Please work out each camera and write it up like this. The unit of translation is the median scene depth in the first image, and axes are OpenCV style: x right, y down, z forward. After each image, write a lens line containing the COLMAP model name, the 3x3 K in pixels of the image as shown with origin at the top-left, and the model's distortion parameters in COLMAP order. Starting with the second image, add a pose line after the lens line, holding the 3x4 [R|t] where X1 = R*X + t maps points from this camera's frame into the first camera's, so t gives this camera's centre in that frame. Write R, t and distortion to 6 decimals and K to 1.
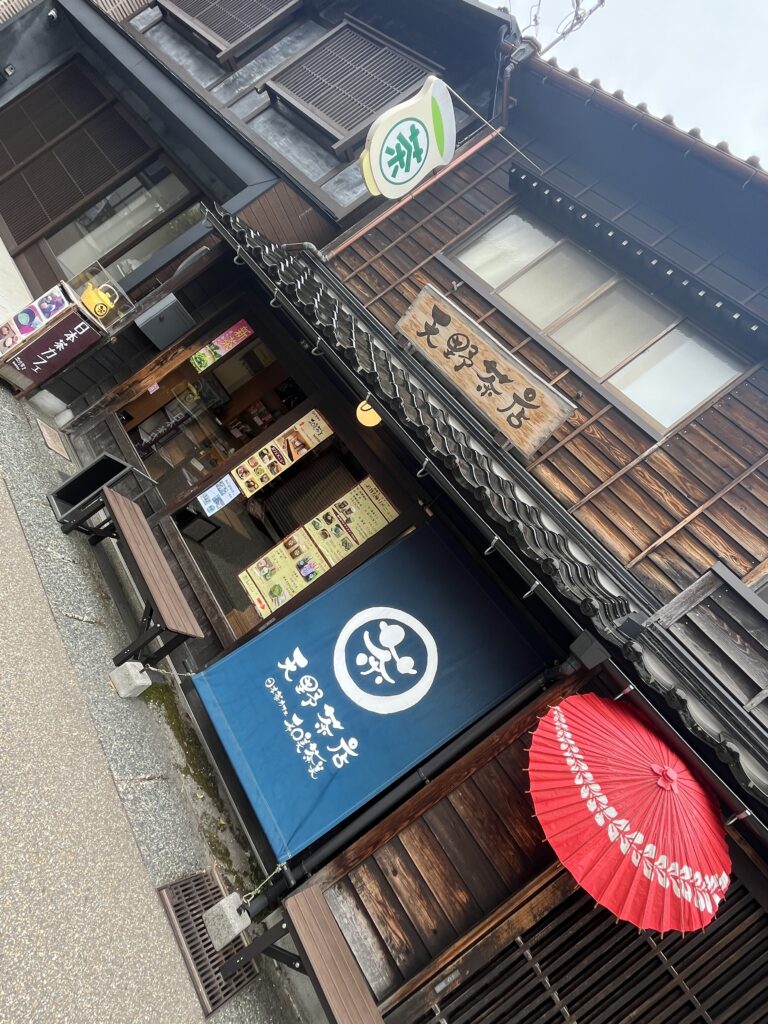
lens RADIAL K [[559.7, 0, 387.2], [0, 559.7, 512.9], [0, 0, 1]] dist [-0.003607, -0.003113]
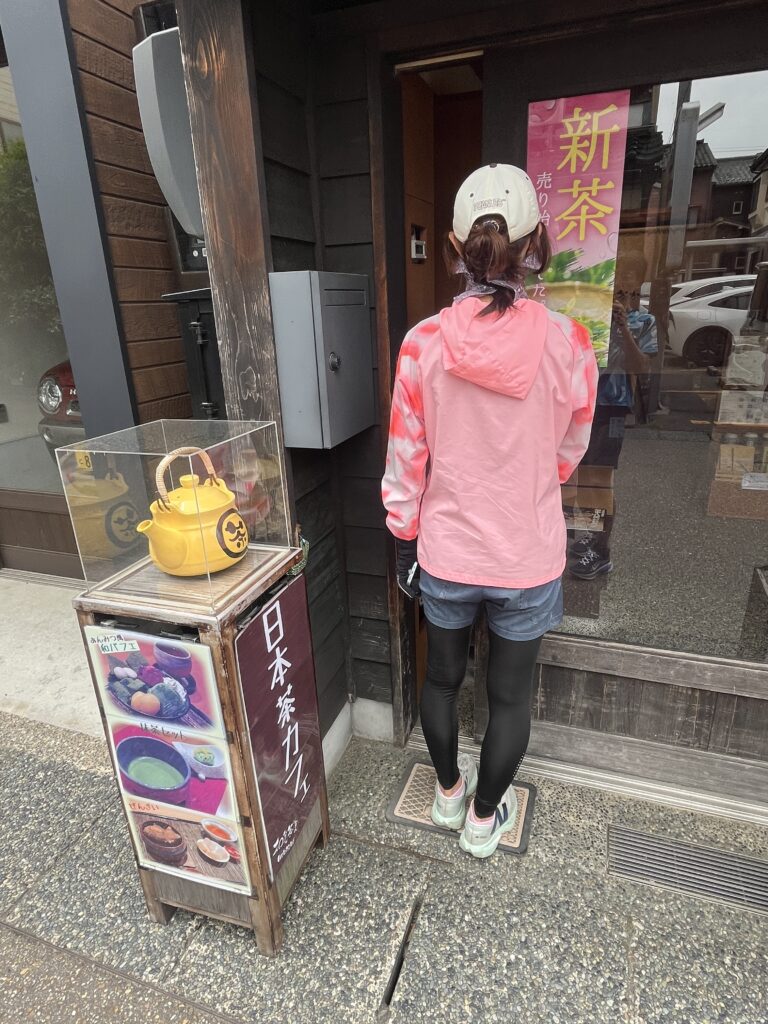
lens RADIAL K [[580.1, 0, 388.7], [0, 580.1, 511.0], [0, 0, 1]] dist [-0.001649, -0.000236]
pose [[0.588308, -0.778065, -0.220247, -0.414915], [0.797392, 0.512932, 0.317909, -0.416577], [-0.134382, -0.362652, 0.922185, 0.765314]]
